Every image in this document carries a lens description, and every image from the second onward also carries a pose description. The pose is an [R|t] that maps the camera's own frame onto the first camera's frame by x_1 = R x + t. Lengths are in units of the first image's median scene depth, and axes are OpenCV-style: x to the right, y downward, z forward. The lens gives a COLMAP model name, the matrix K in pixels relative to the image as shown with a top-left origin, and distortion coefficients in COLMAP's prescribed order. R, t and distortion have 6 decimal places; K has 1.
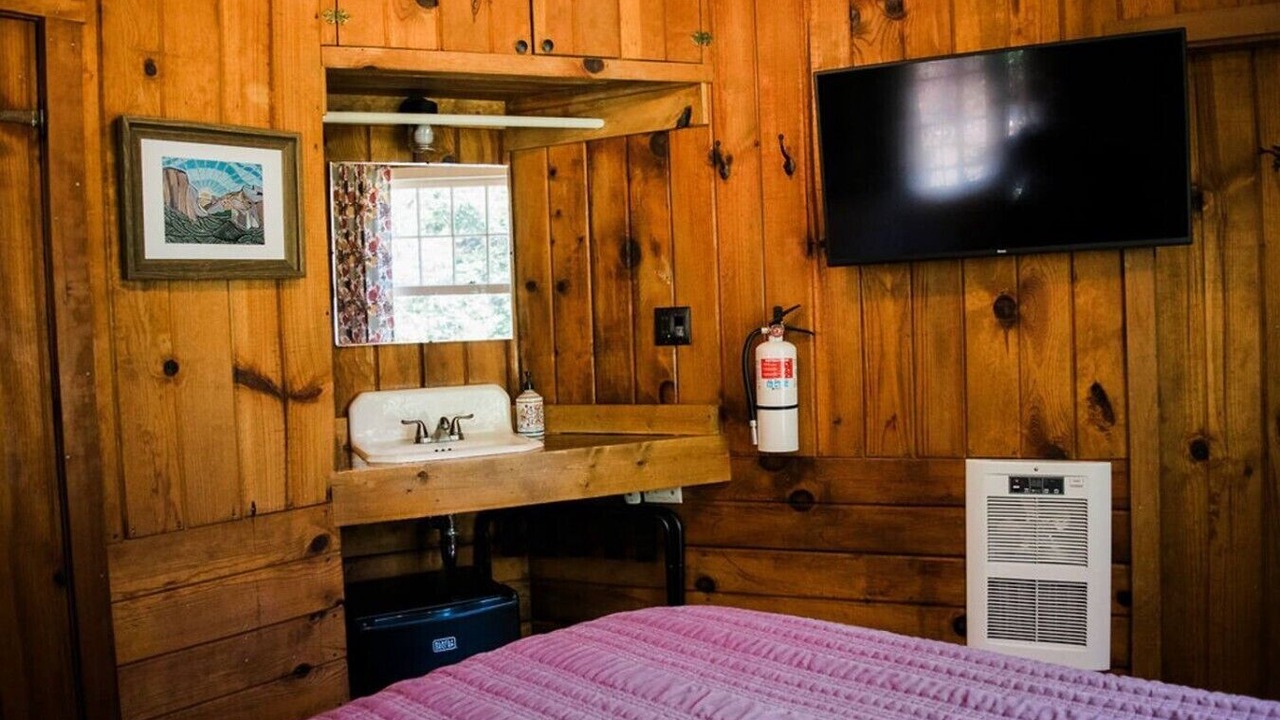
lens RADIAL K [[1000.0, 0, 640.0], [0, 1000.0, 360.0], [0, 0, 1]] dist [-0.093819, 0.012266]
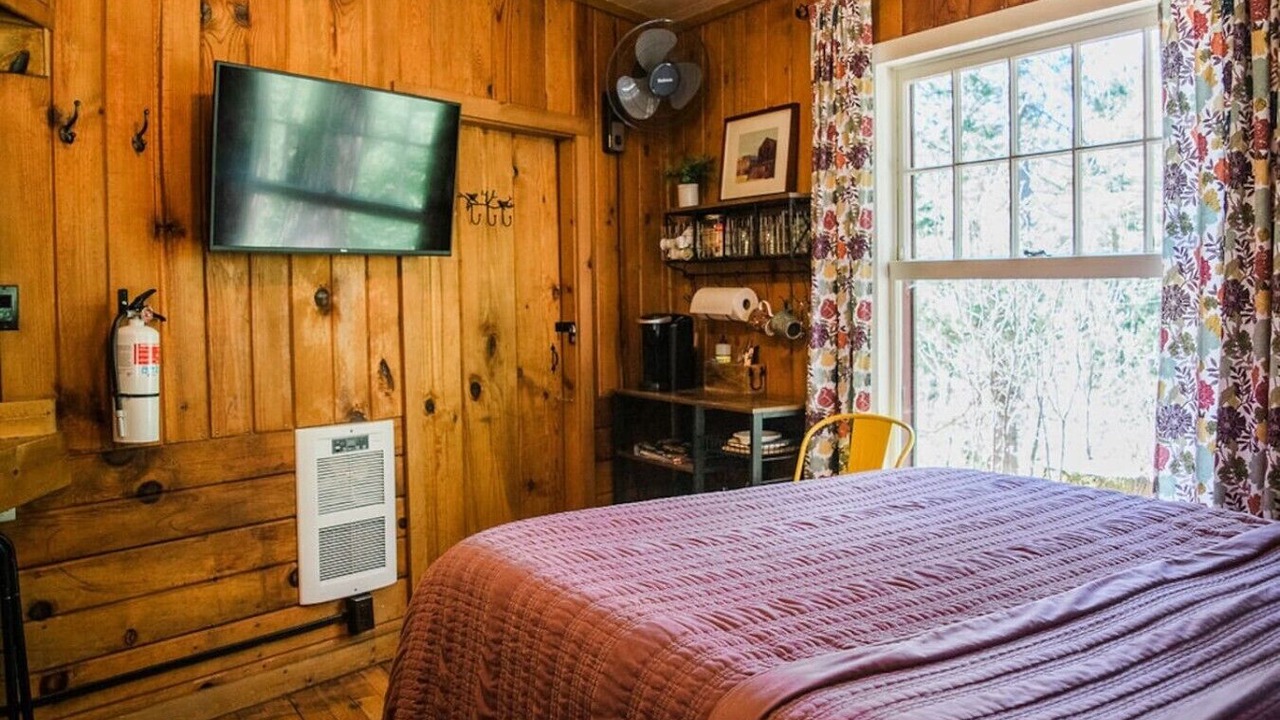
lens RADIAL K [[1000.0, 0, 640.0], [0, 1000.0, 360.0], [0, 0, 1]] dist [-0.093819, 0.012266]
pose [[0.269450, -0.018227, 0.962842, -0.659150], [0.036433, 0.999298, 0.008722, 0.024352], [-0.962325, 0.032729, 0.269925, 0.307984]]
